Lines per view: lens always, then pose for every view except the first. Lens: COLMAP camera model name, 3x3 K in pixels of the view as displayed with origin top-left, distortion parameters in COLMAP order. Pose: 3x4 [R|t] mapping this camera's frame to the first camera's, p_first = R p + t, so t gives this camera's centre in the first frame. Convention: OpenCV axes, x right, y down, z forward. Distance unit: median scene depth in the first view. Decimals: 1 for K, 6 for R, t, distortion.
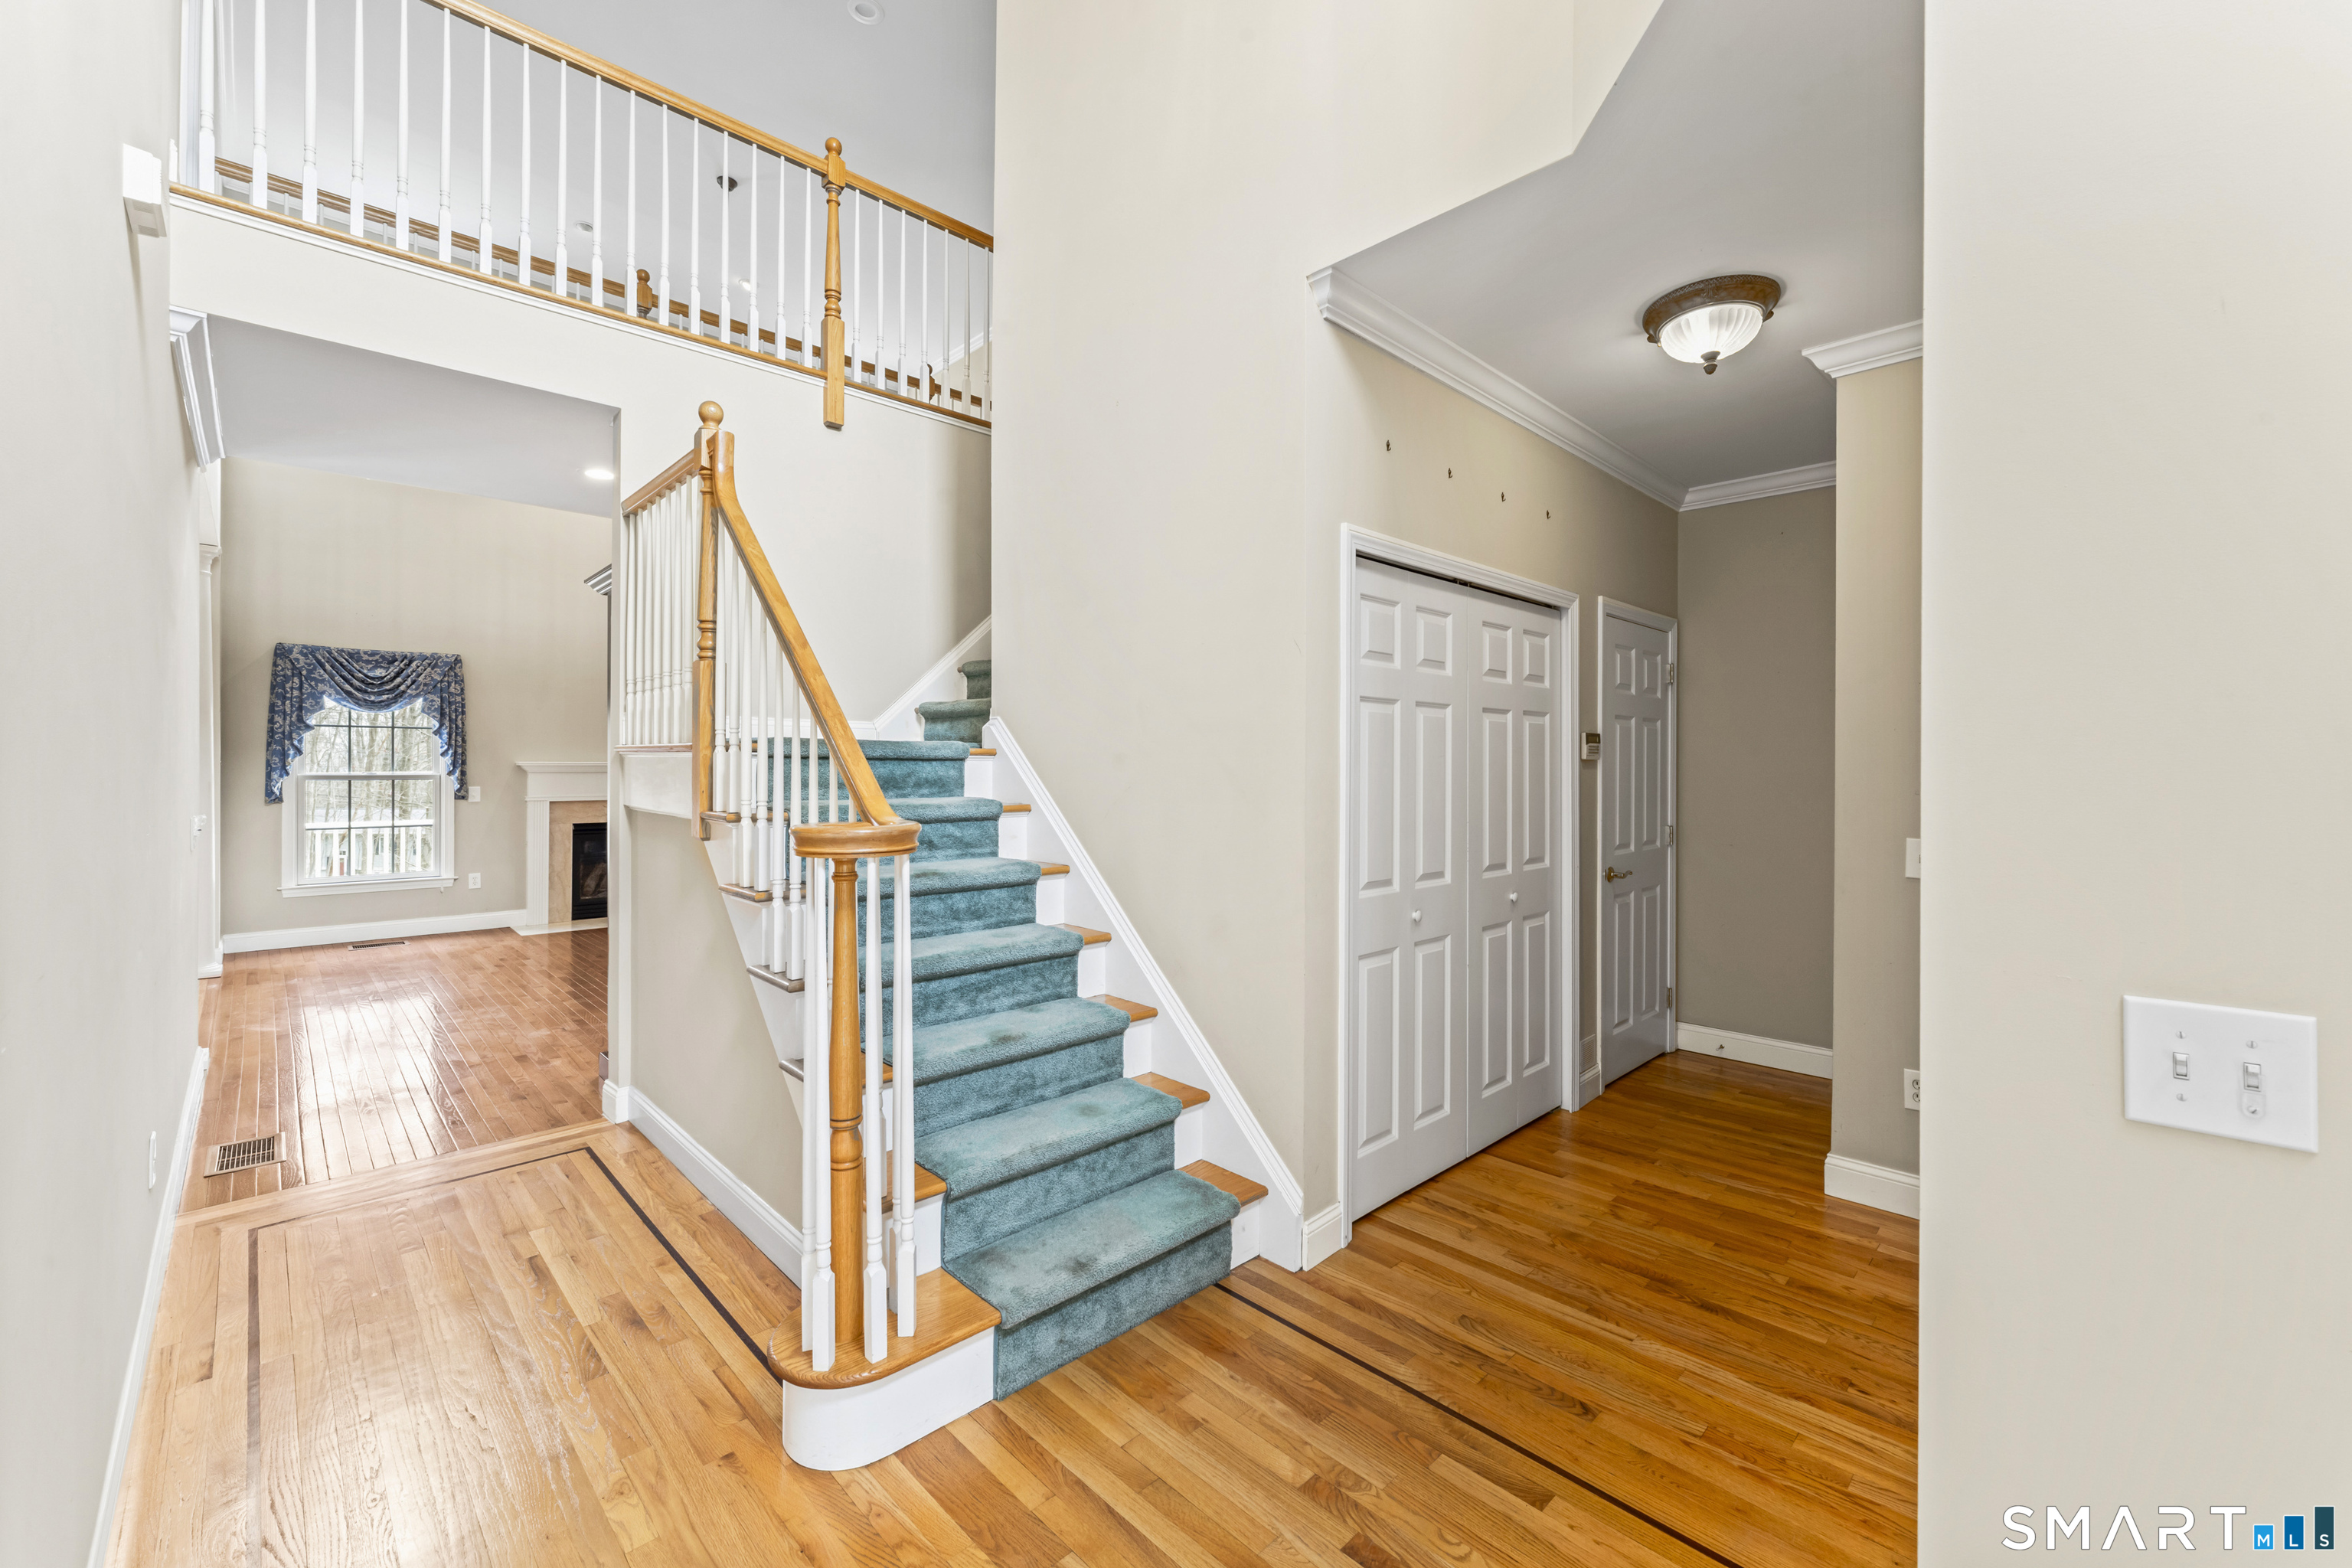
lens RADIAL K [[949.8, 0, 1187.0], [0, 949.8, 766.8], [0, 0, 1]] dist [-0.000595, -0.000696]
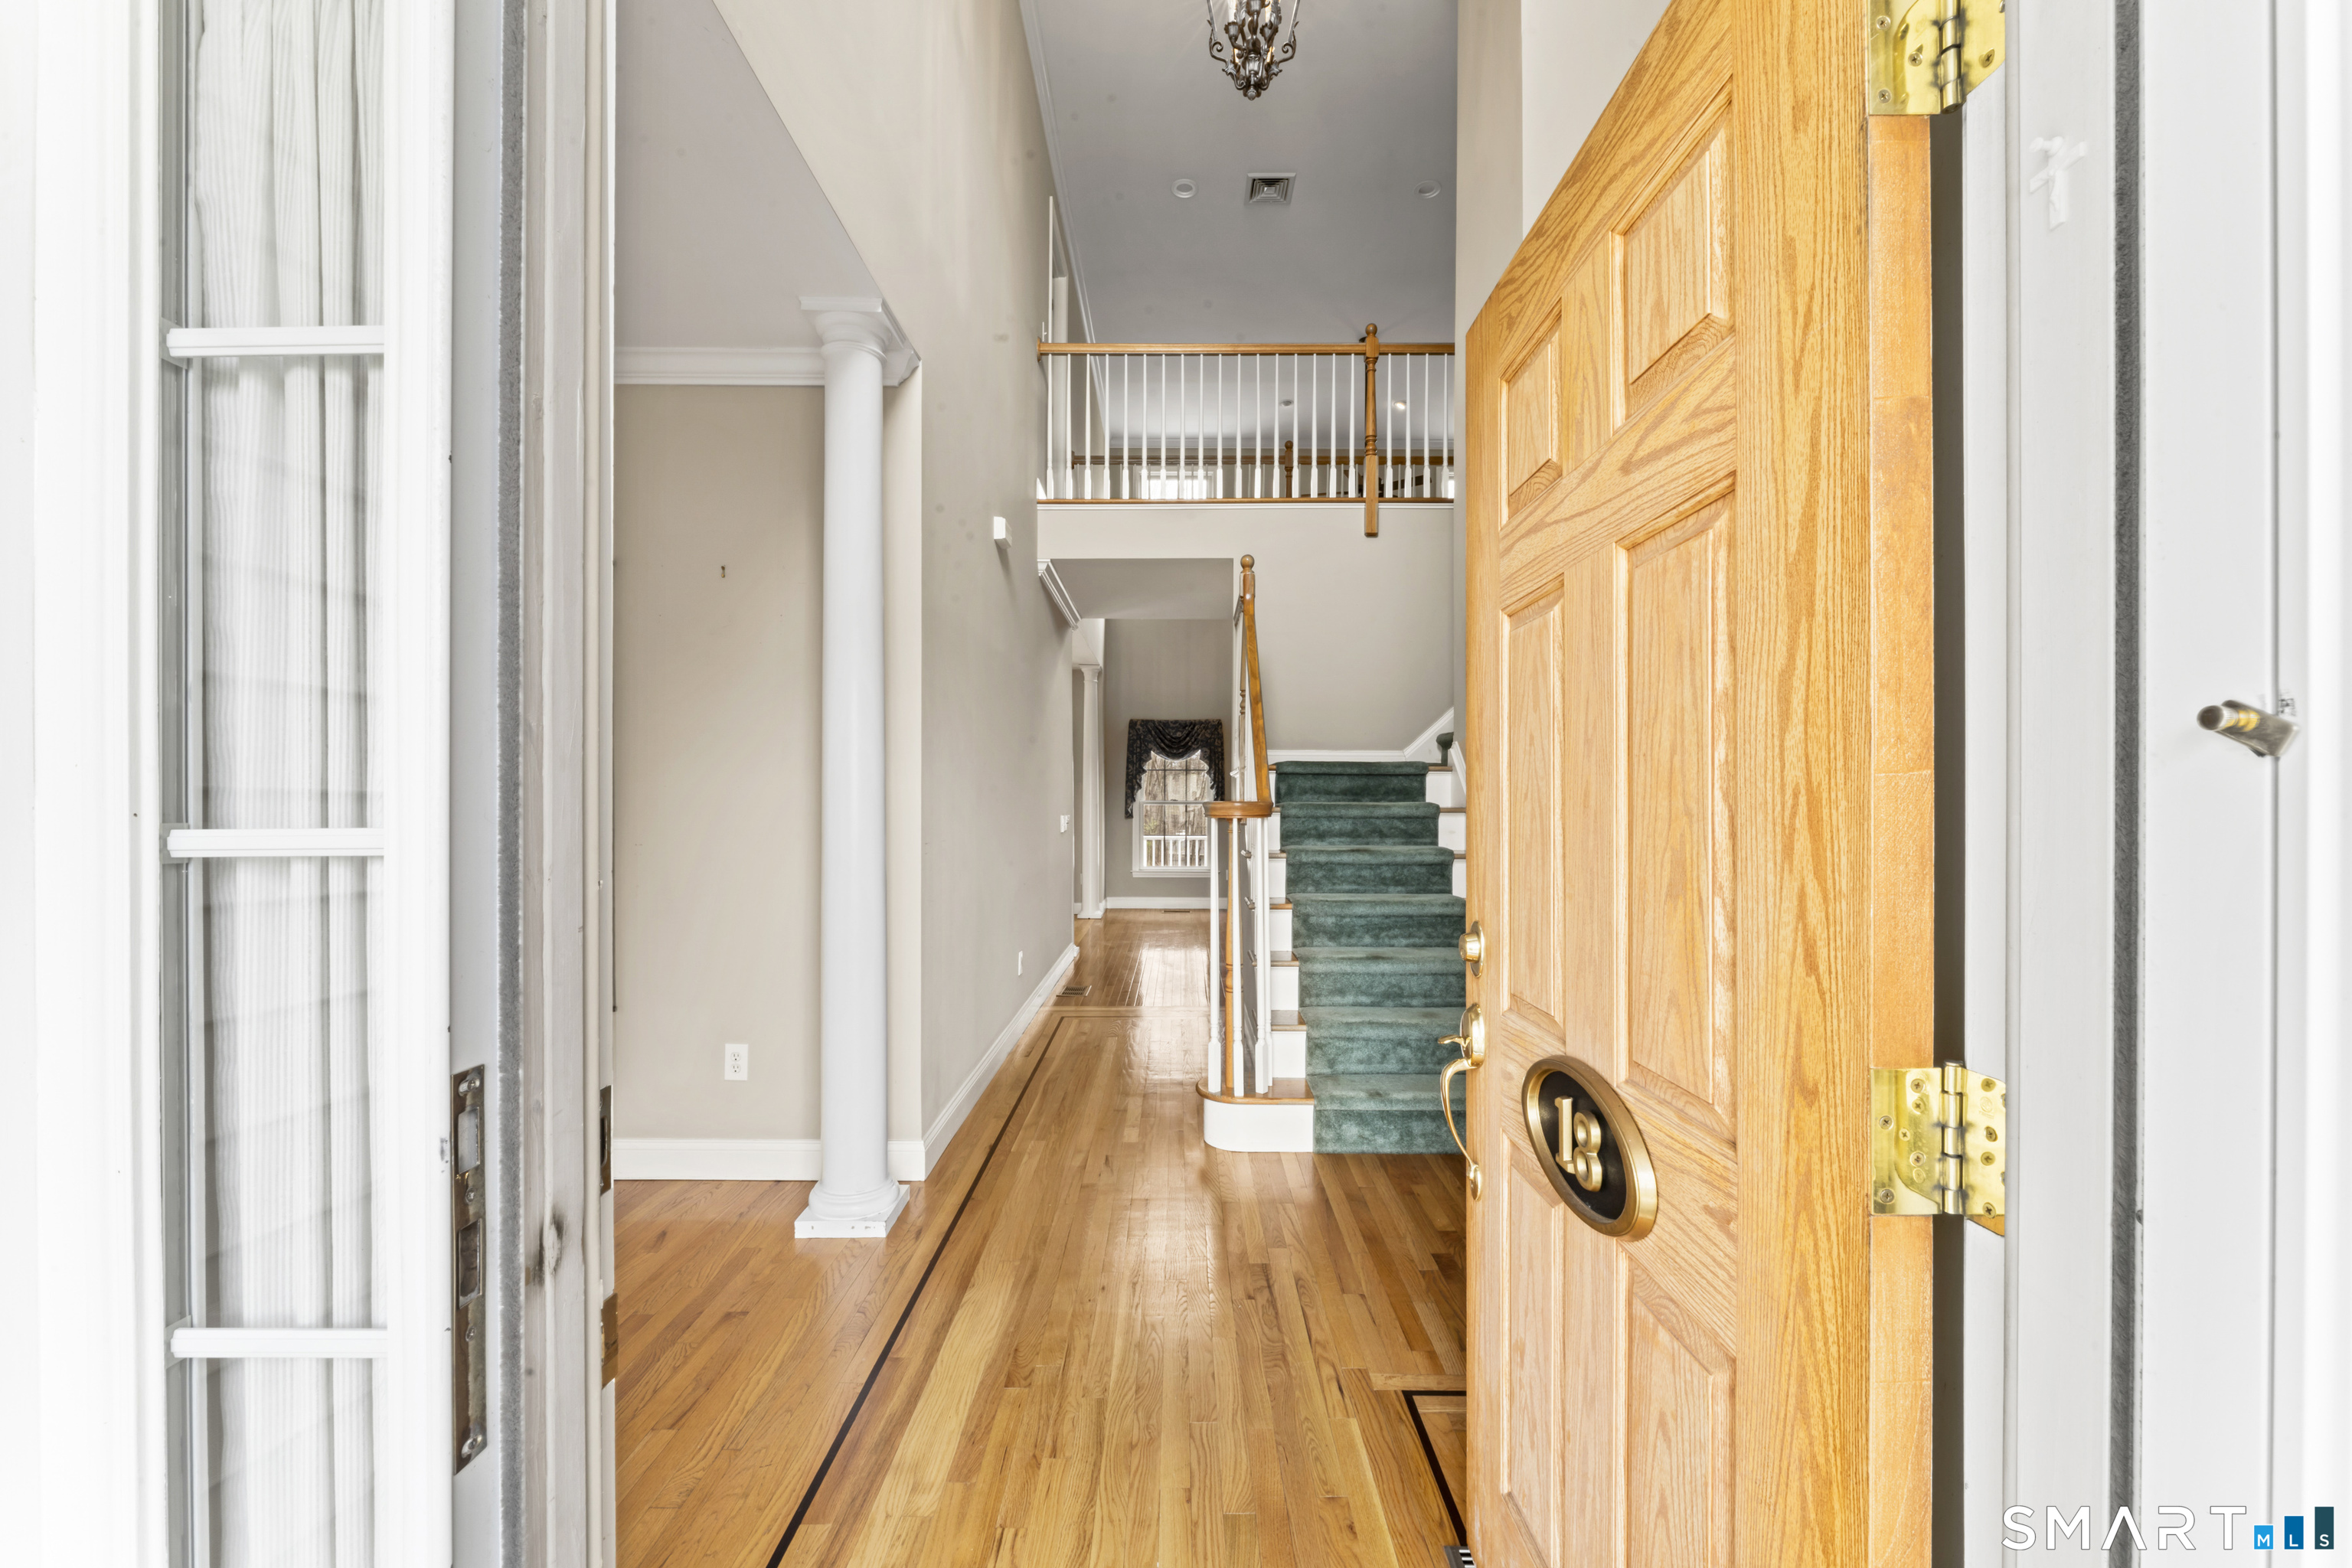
lens RADIAL K [[949.8, 0, 1164.7], [0, 949.8, 802.1], [0, 0, 1]] dist [-0.000595, -0.000696]
pose [[0.708435, -0.003364, -0.705768, 0.375432], [-0.000880, 0.999984, -0.005650, 0.032704], [0.705775, 0.004624, 0.708421, -0.171159]]
